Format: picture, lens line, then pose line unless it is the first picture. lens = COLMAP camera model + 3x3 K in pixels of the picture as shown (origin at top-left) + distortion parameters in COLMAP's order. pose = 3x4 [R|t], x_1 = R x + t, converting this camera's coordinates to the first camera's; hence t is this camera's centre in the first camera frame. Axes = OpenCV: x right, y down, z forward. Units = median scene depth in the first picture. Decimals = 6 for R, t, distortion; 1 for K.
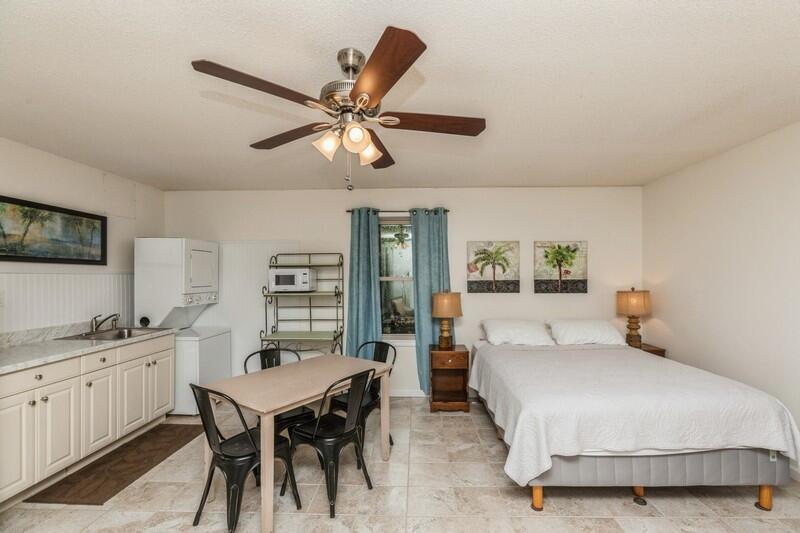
lens RADIAL K [[366.8, 0, 401.0], [0, 366.8, 275.0], [0, 0, 1]] dist [-0.000383, -0.000004]
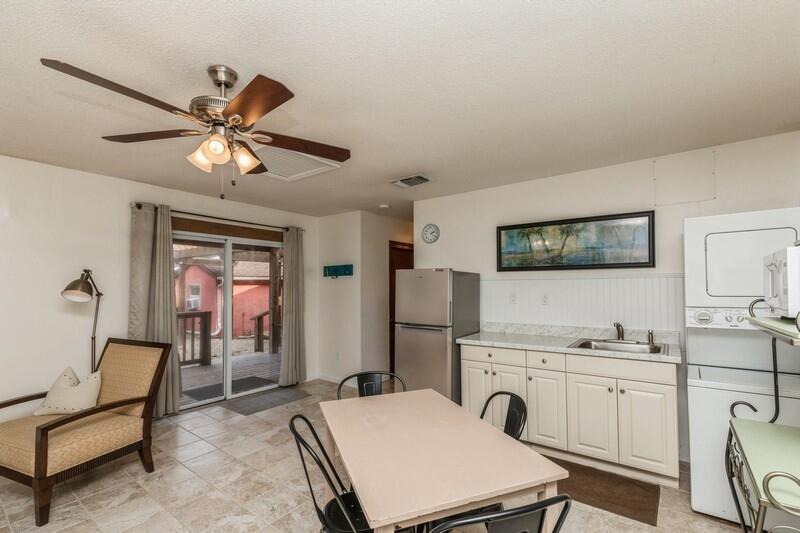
lens RADIAL K [[366.8, 0, 401.0], [0, 366.8, 275.0], [0, 0, 1]] dist [-0.000383, -0.000004]
pose [[-0.578405, -0.015844, -0.815596, 0.266617], [0.016401, 0.999383, -0.031045, 0.009601], [0.815585, -0.031333, -0.577788, 1.184161]]
